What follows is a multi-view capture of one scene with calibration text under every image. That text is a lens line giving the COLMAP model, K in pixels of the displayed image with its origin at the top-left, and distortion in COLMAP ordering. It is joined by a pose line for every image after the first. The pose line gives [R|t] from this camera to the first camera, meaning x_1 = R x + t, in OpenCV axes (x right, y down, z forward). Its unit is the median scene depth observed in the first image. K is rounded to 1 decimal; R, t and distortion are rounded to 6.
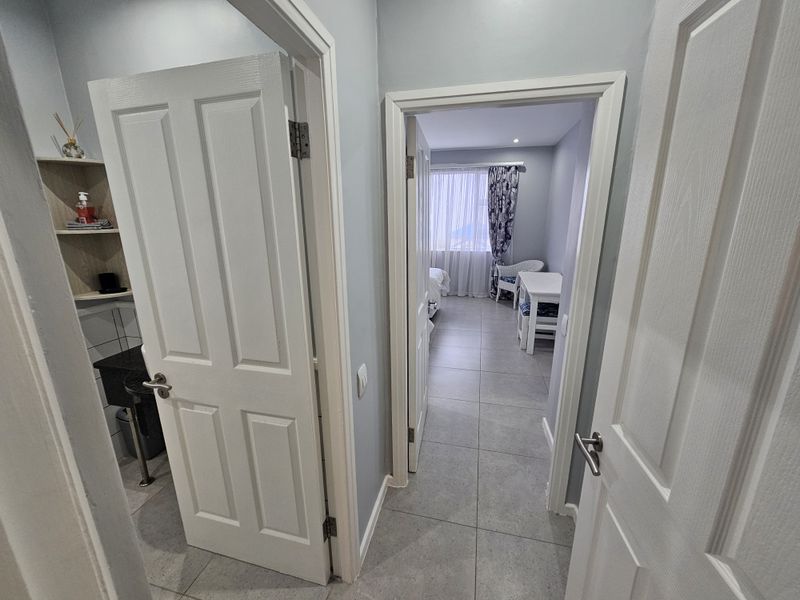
lens RADIAL K [[326.7, 0, 398.4], [0, 326.7, 299.9], [0, 0, 1]] dist [-0.001129, 0.000310]
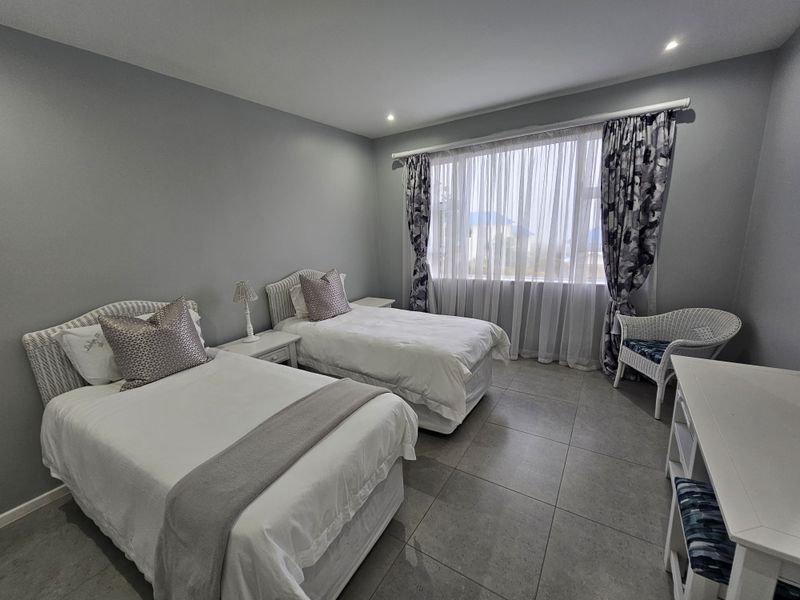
lens RADIAL K [[326.7, 0, 396.2], [0, 326.7, 298.8], [0, 0, 1]] dist [-0.001129, 0.000310]
pose [[0.943253, 0.037811, -0.329915, 0.143182], [-0.050595, 0.998261, -0.030246, -0.096538], [0.328198, 0.045222, 0.943526, 0.408229]]
